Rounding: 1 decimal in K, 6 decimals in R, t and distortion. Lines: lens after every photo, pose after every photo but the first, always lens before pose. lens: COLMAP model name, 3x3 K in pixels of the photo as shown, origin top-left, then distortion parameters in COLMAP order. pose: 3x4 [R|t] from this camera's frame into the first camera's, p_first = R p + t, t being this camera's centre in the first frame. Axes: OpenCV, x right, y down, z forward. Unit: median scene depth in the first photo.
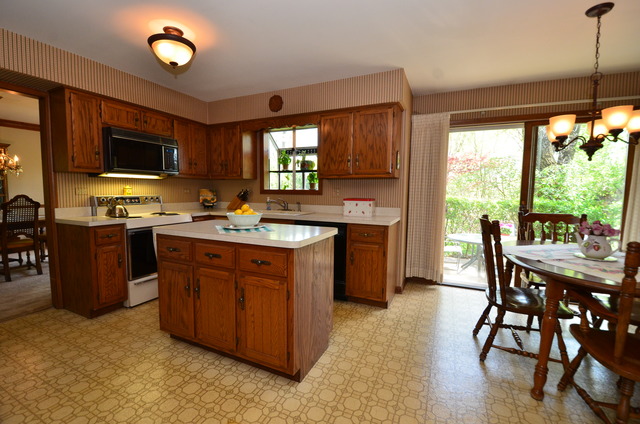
lens RADIAL K [[275.6, 0, 321.8], [0, 275.6, 212.4], [0, 0, 1]] dist [0.008864, -0.014680]
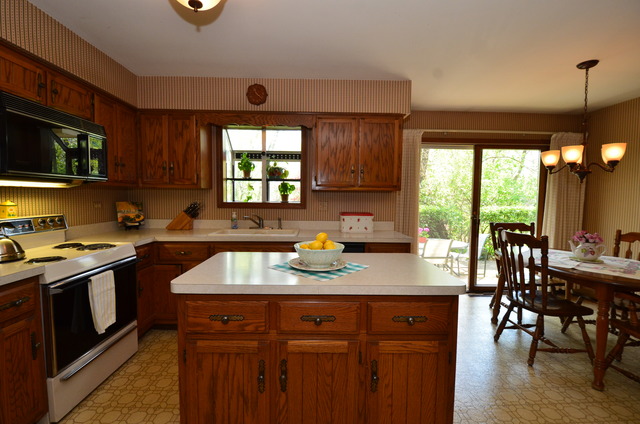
lens RADIAL K [[275.6, 0, 318.2], [0, 275.6, 210.1], [0, 0, 1]] dist [0.008864, -0.014680]
pose [[0.899240, -0.020771, 0.436961, -0.374550], [0.031170, 0.999376, -0.016640, -0.047774], [-0.436343, 0.028583, 0.899326, 0.232281]]
